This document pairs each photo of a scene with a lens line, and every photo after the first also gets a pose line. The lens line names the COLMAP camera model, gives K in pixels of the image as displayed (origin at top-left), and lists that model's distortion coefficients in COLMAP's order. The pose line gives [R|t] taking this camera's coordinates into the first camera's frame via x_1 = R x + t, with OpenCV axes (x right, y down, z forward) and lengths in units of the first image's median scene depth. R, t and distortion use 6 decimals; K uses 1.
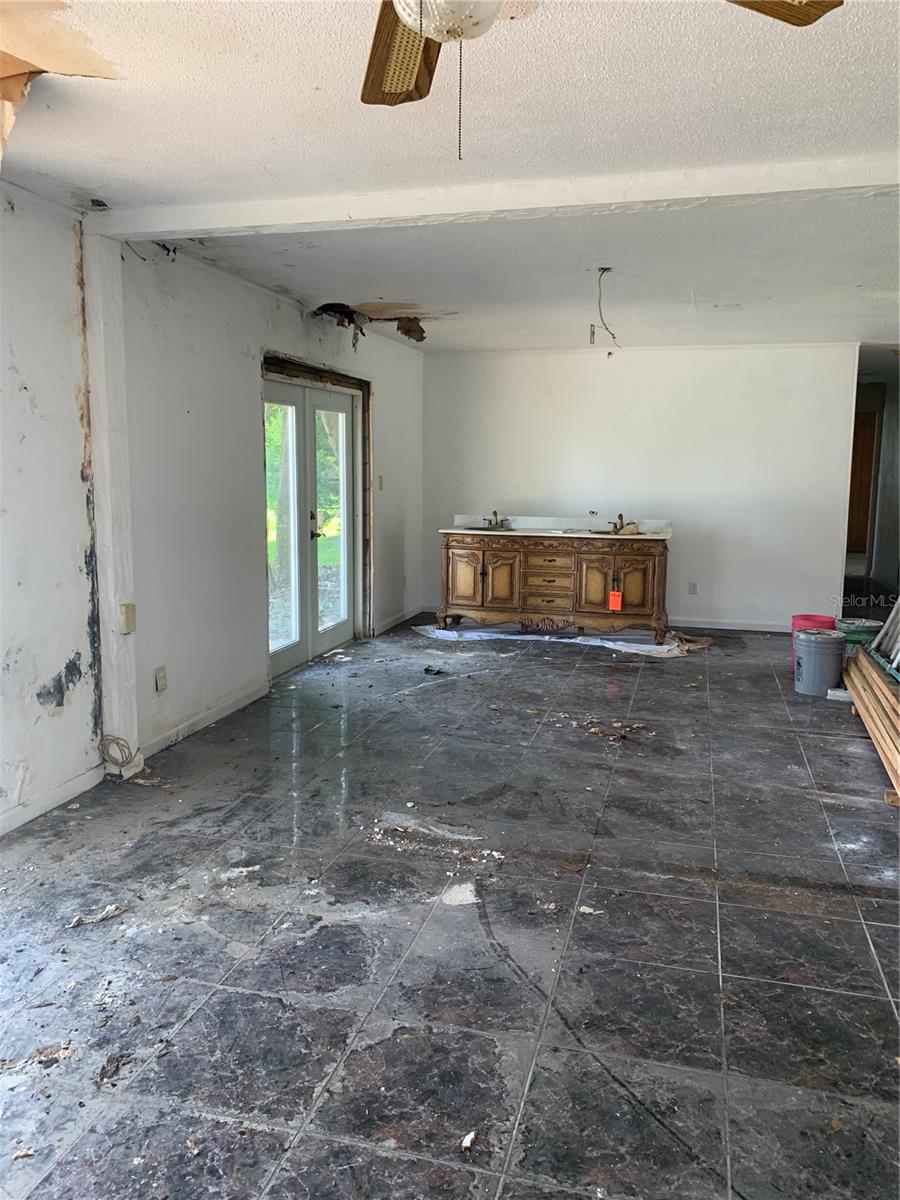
lens RADIAL K [[911.0, 0, 450.0], [0, 911.0, 600.0], [0, 0, 1]] dist [0.048396, -0.070546]
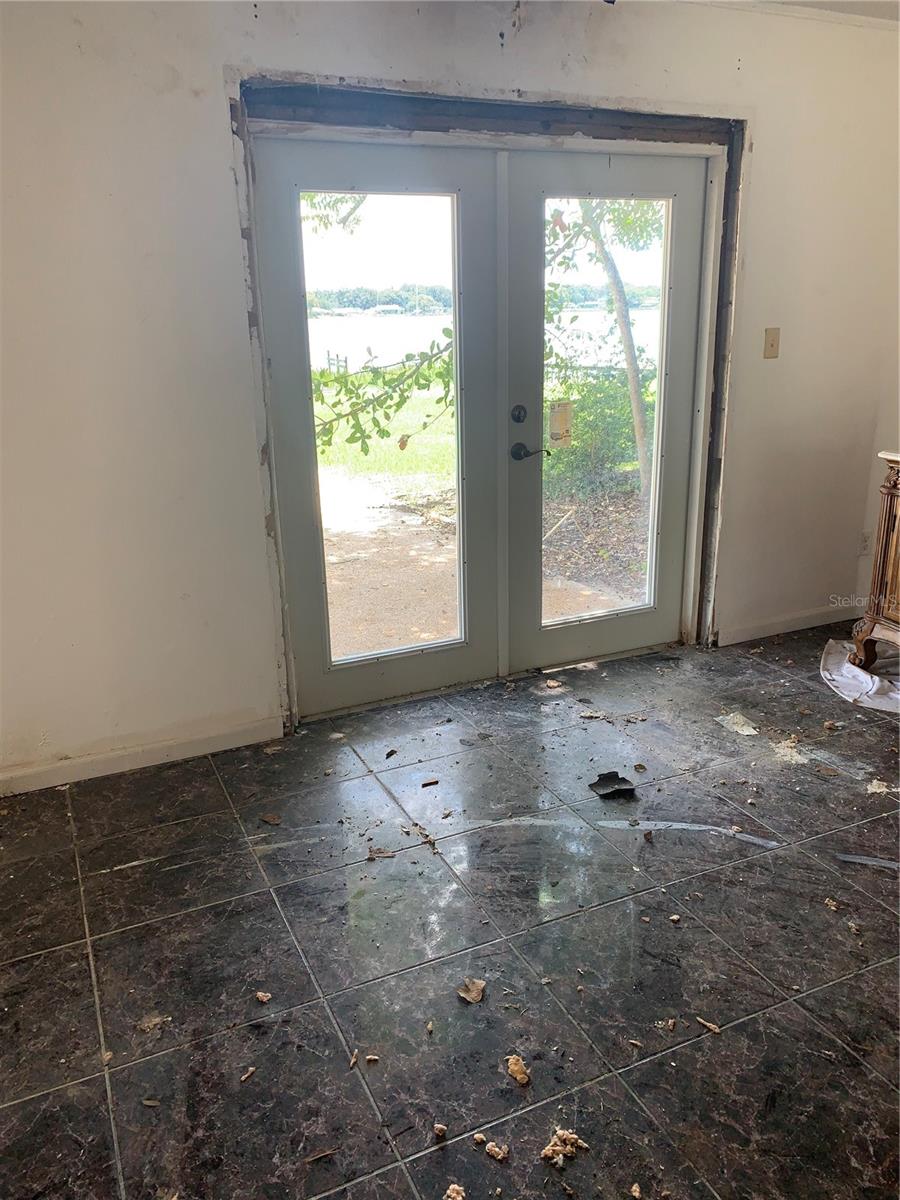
lens RADIAL K [[911.0, 0, 450.0], [0, 911.0, 600.0], [0, 0, 1]] dist [0.048396, -0.070546]
pose [[0.640488, 0.210761, -0.738481, 0.288700], [-0.086179, 0.975255, 0.203593, -0.113551], [0.763117, -0.066757, 0.642803, 0.773312]]
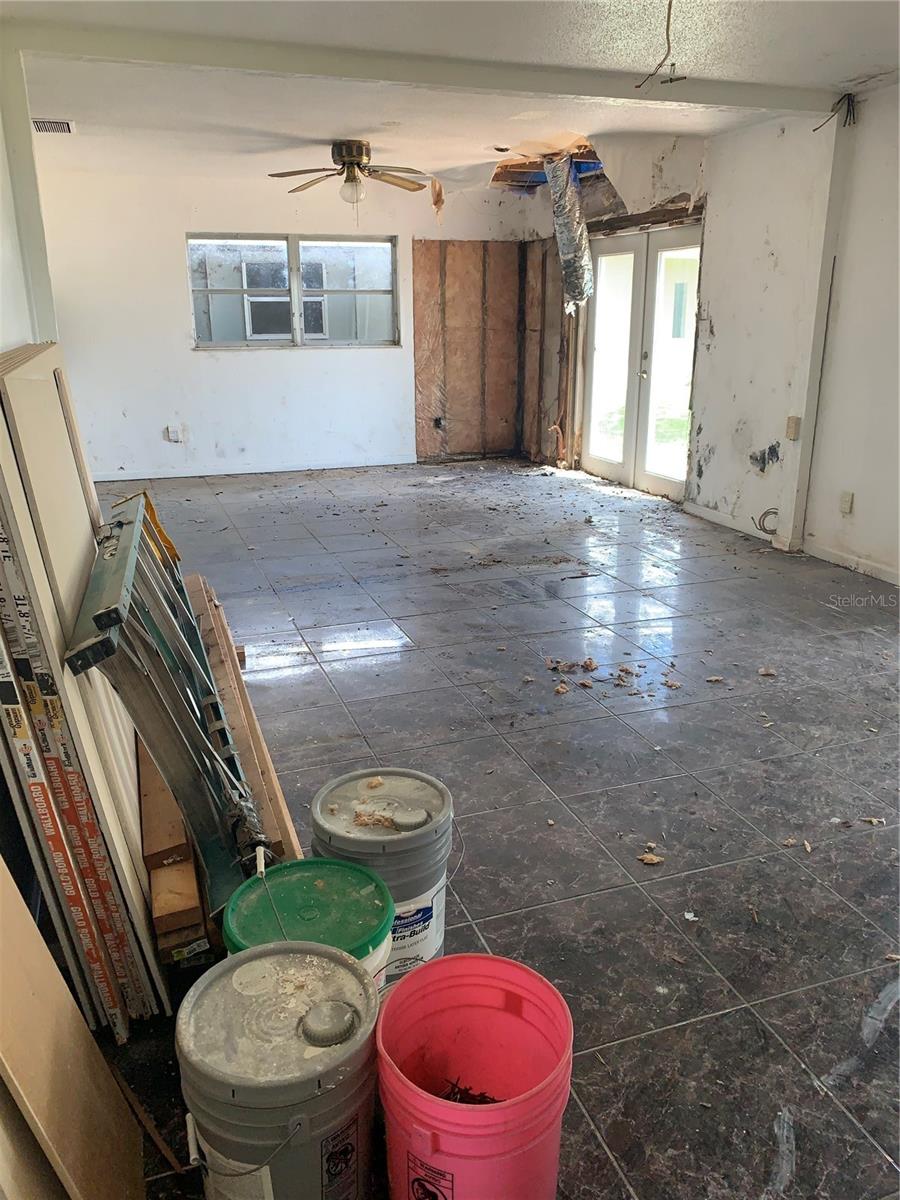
lens RADIAL K [[911.0, 0, 450.0], [0, 911.0, 600.0], [0, 0, 1]] dist [0.048396, -0.070546]
pose [[-0.820348, 0.174107, -0.544717, 0.616442], [-0.082973, 0.906210, 0.414607, -0.198893], [0.565814, 0.385319, -0.728961, 1.362405]]
